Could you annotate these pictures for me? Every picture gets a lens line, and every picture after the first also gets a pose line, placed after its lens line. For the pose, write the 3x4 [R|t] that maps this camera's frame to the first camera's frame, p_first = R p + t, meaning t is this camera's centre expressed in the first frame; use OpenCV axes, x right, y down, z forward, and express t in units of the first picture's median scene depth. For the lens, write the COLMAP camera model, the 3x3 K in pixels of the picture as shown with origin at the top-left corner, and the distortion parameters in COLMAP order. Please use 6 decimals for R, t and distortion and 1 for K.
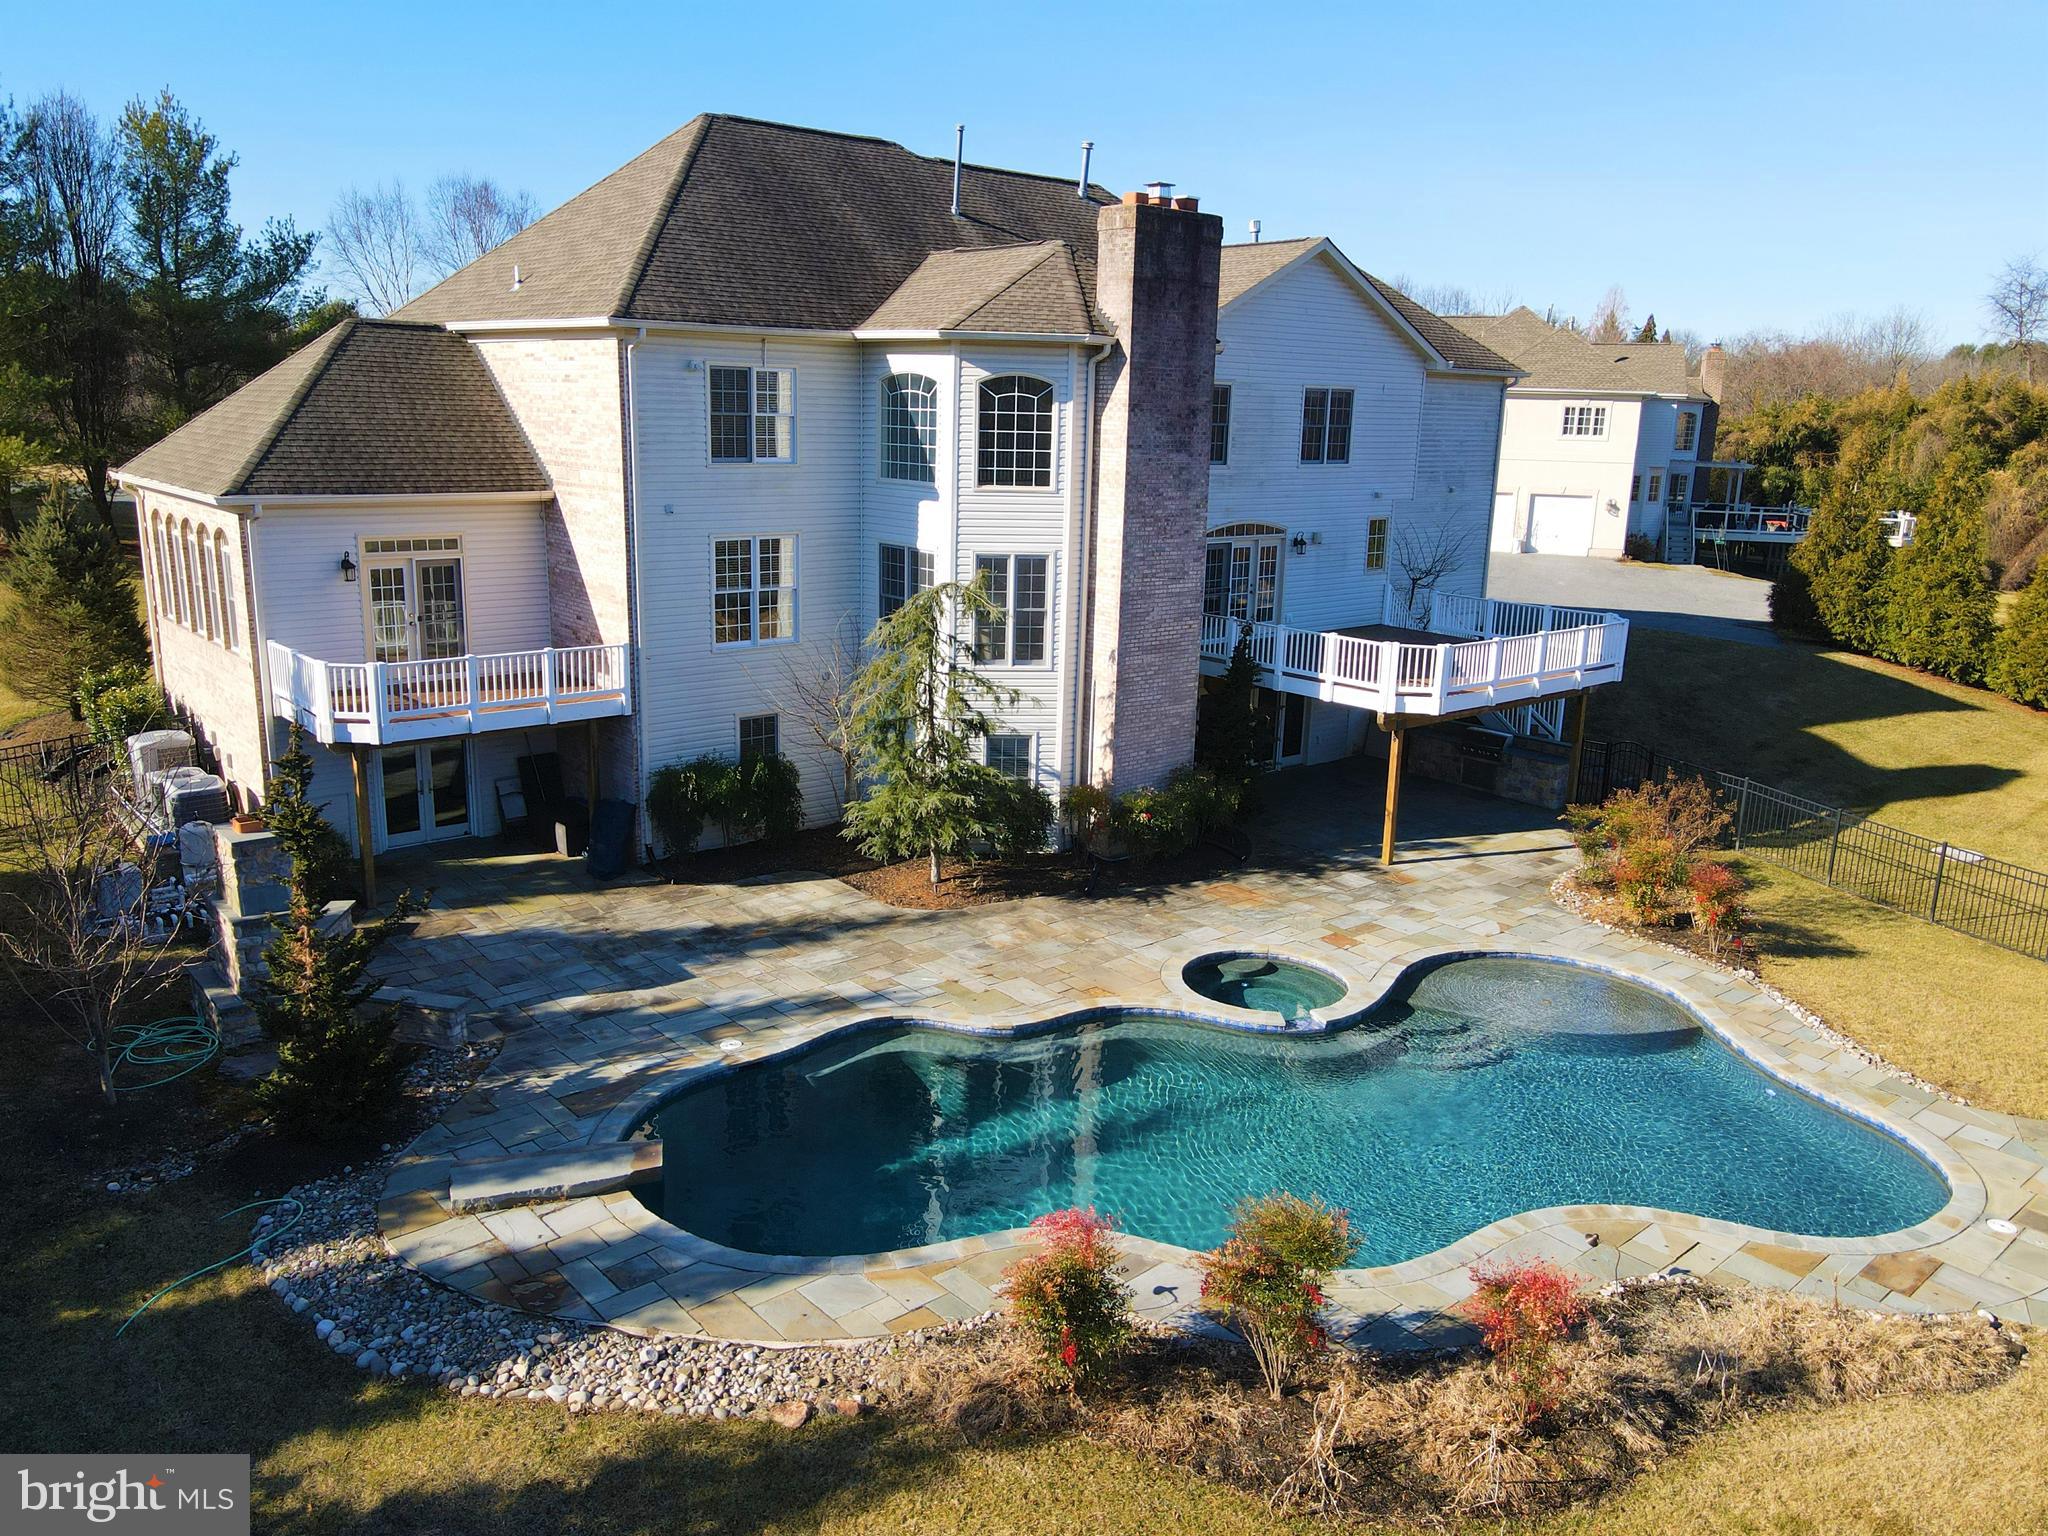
lens RADIAL K [[1510.8, 0, 1024.1], [0, 1510.8, 760.2], [0, 0, 1]] dist [0.006346, 0.011219]
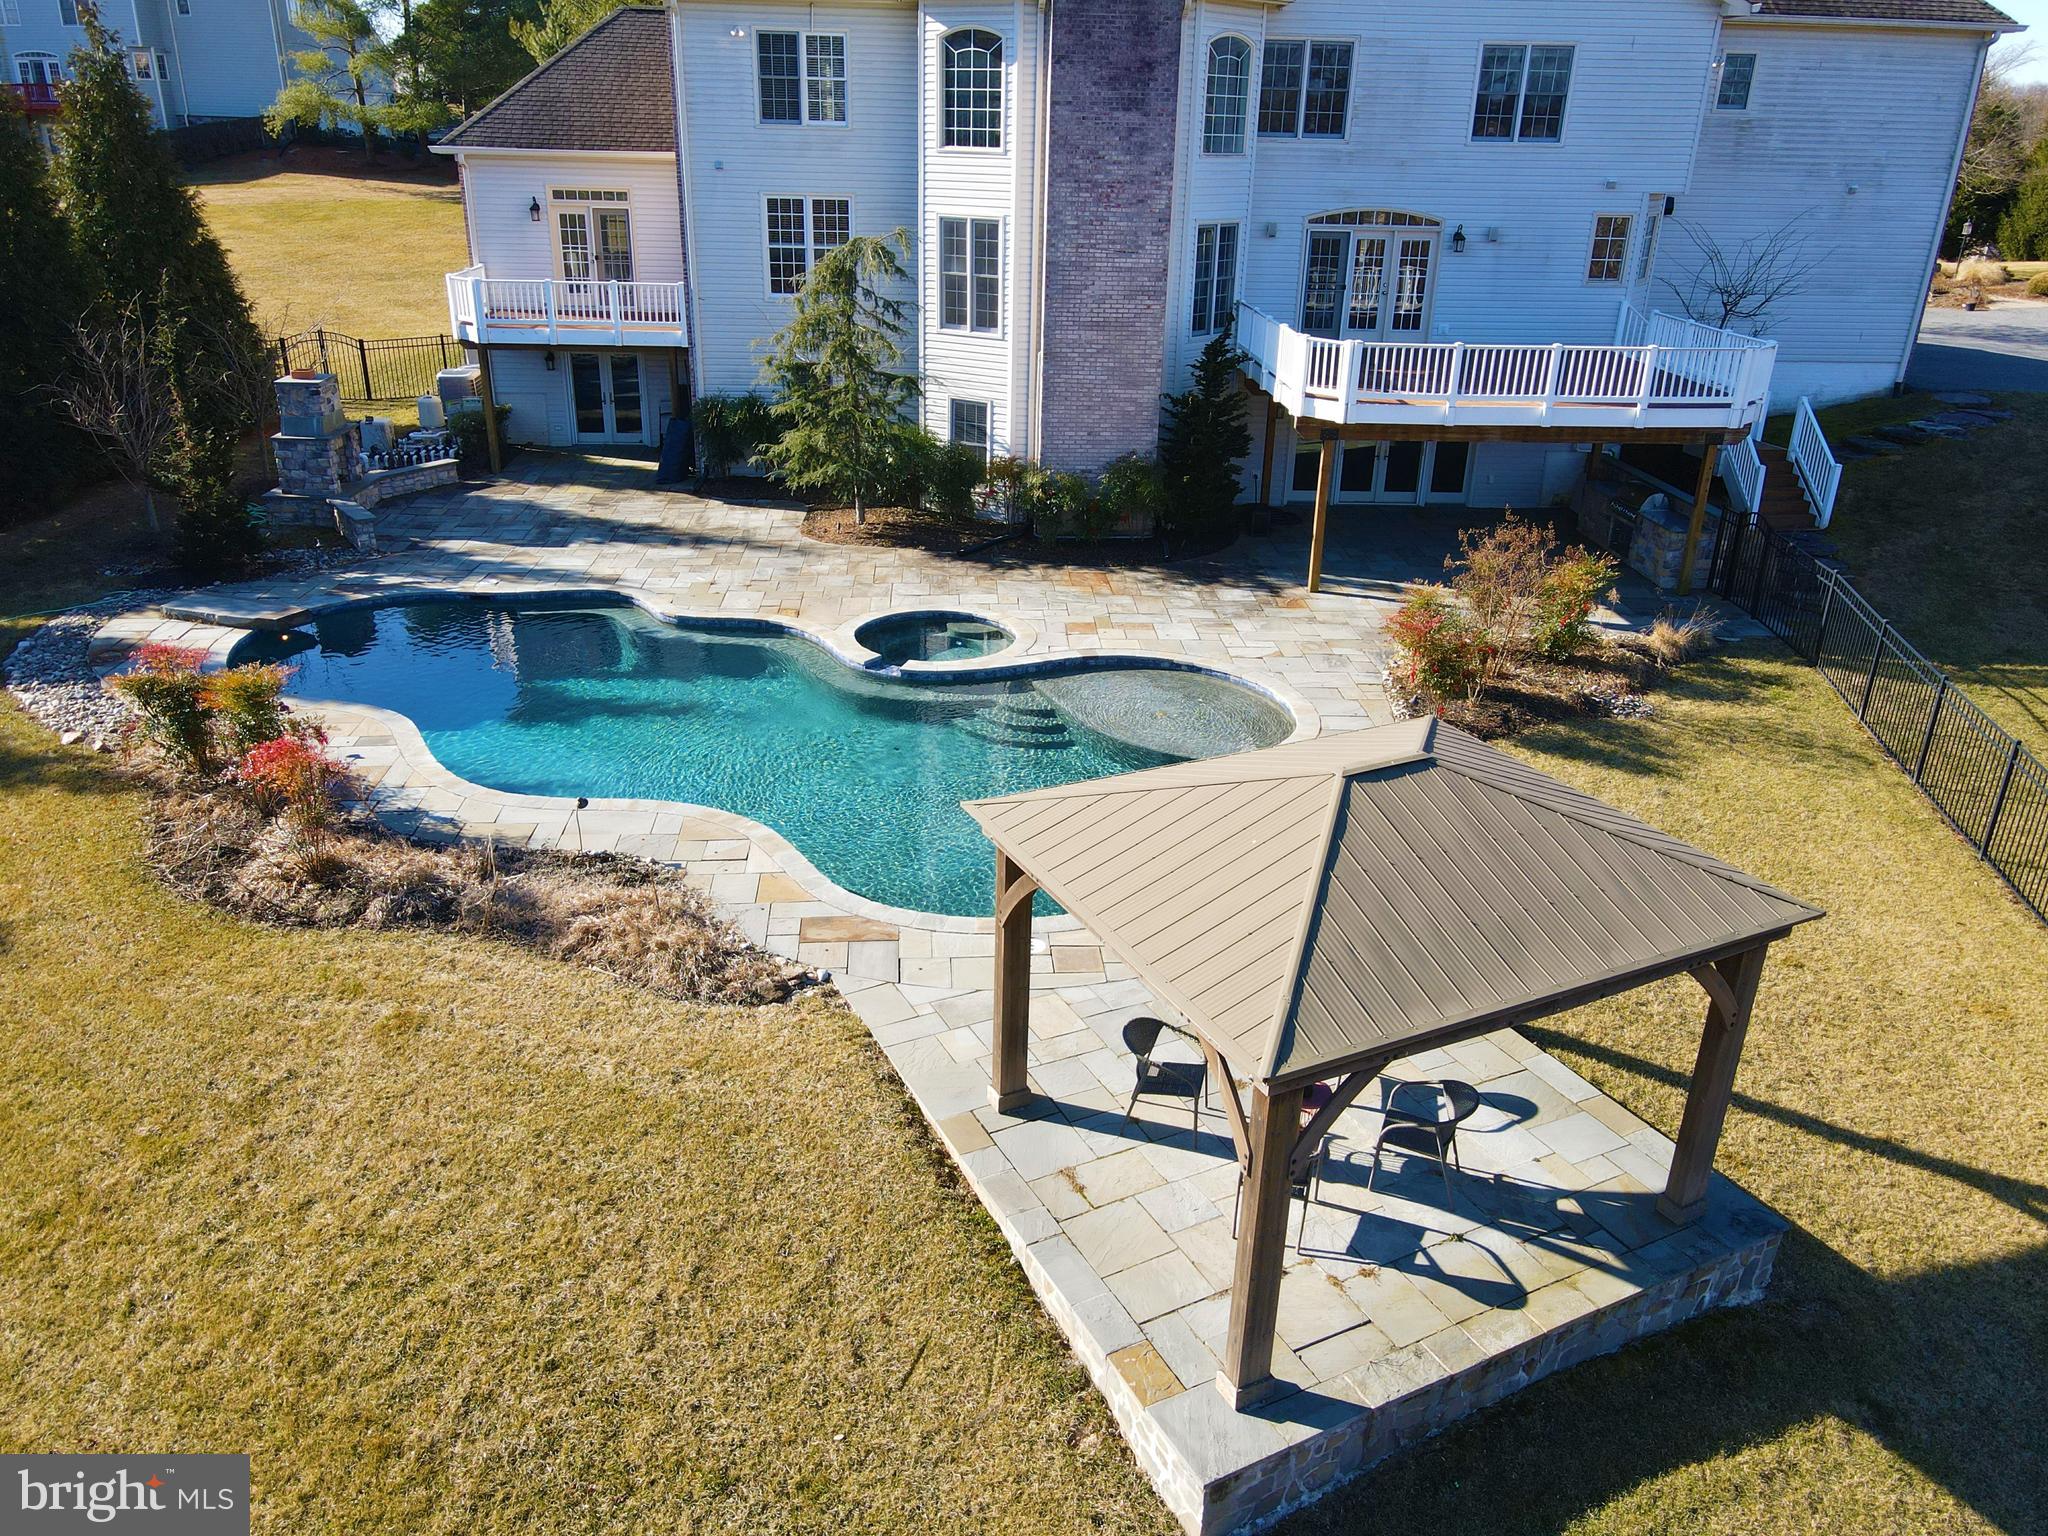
lens RADIAL K [[1499.2, 0, 1015.7], [0, 1499.2, 759.0], [0, 0, 1]] dist [0.018800, -0.000921]
pose [[0.794686, 0.230547, -0.561535, 0.676572], [-0.141460, 0.969935, 0.198026, 0.013642], [0.590307, -0.077934, 0.803408, 0.170280]]
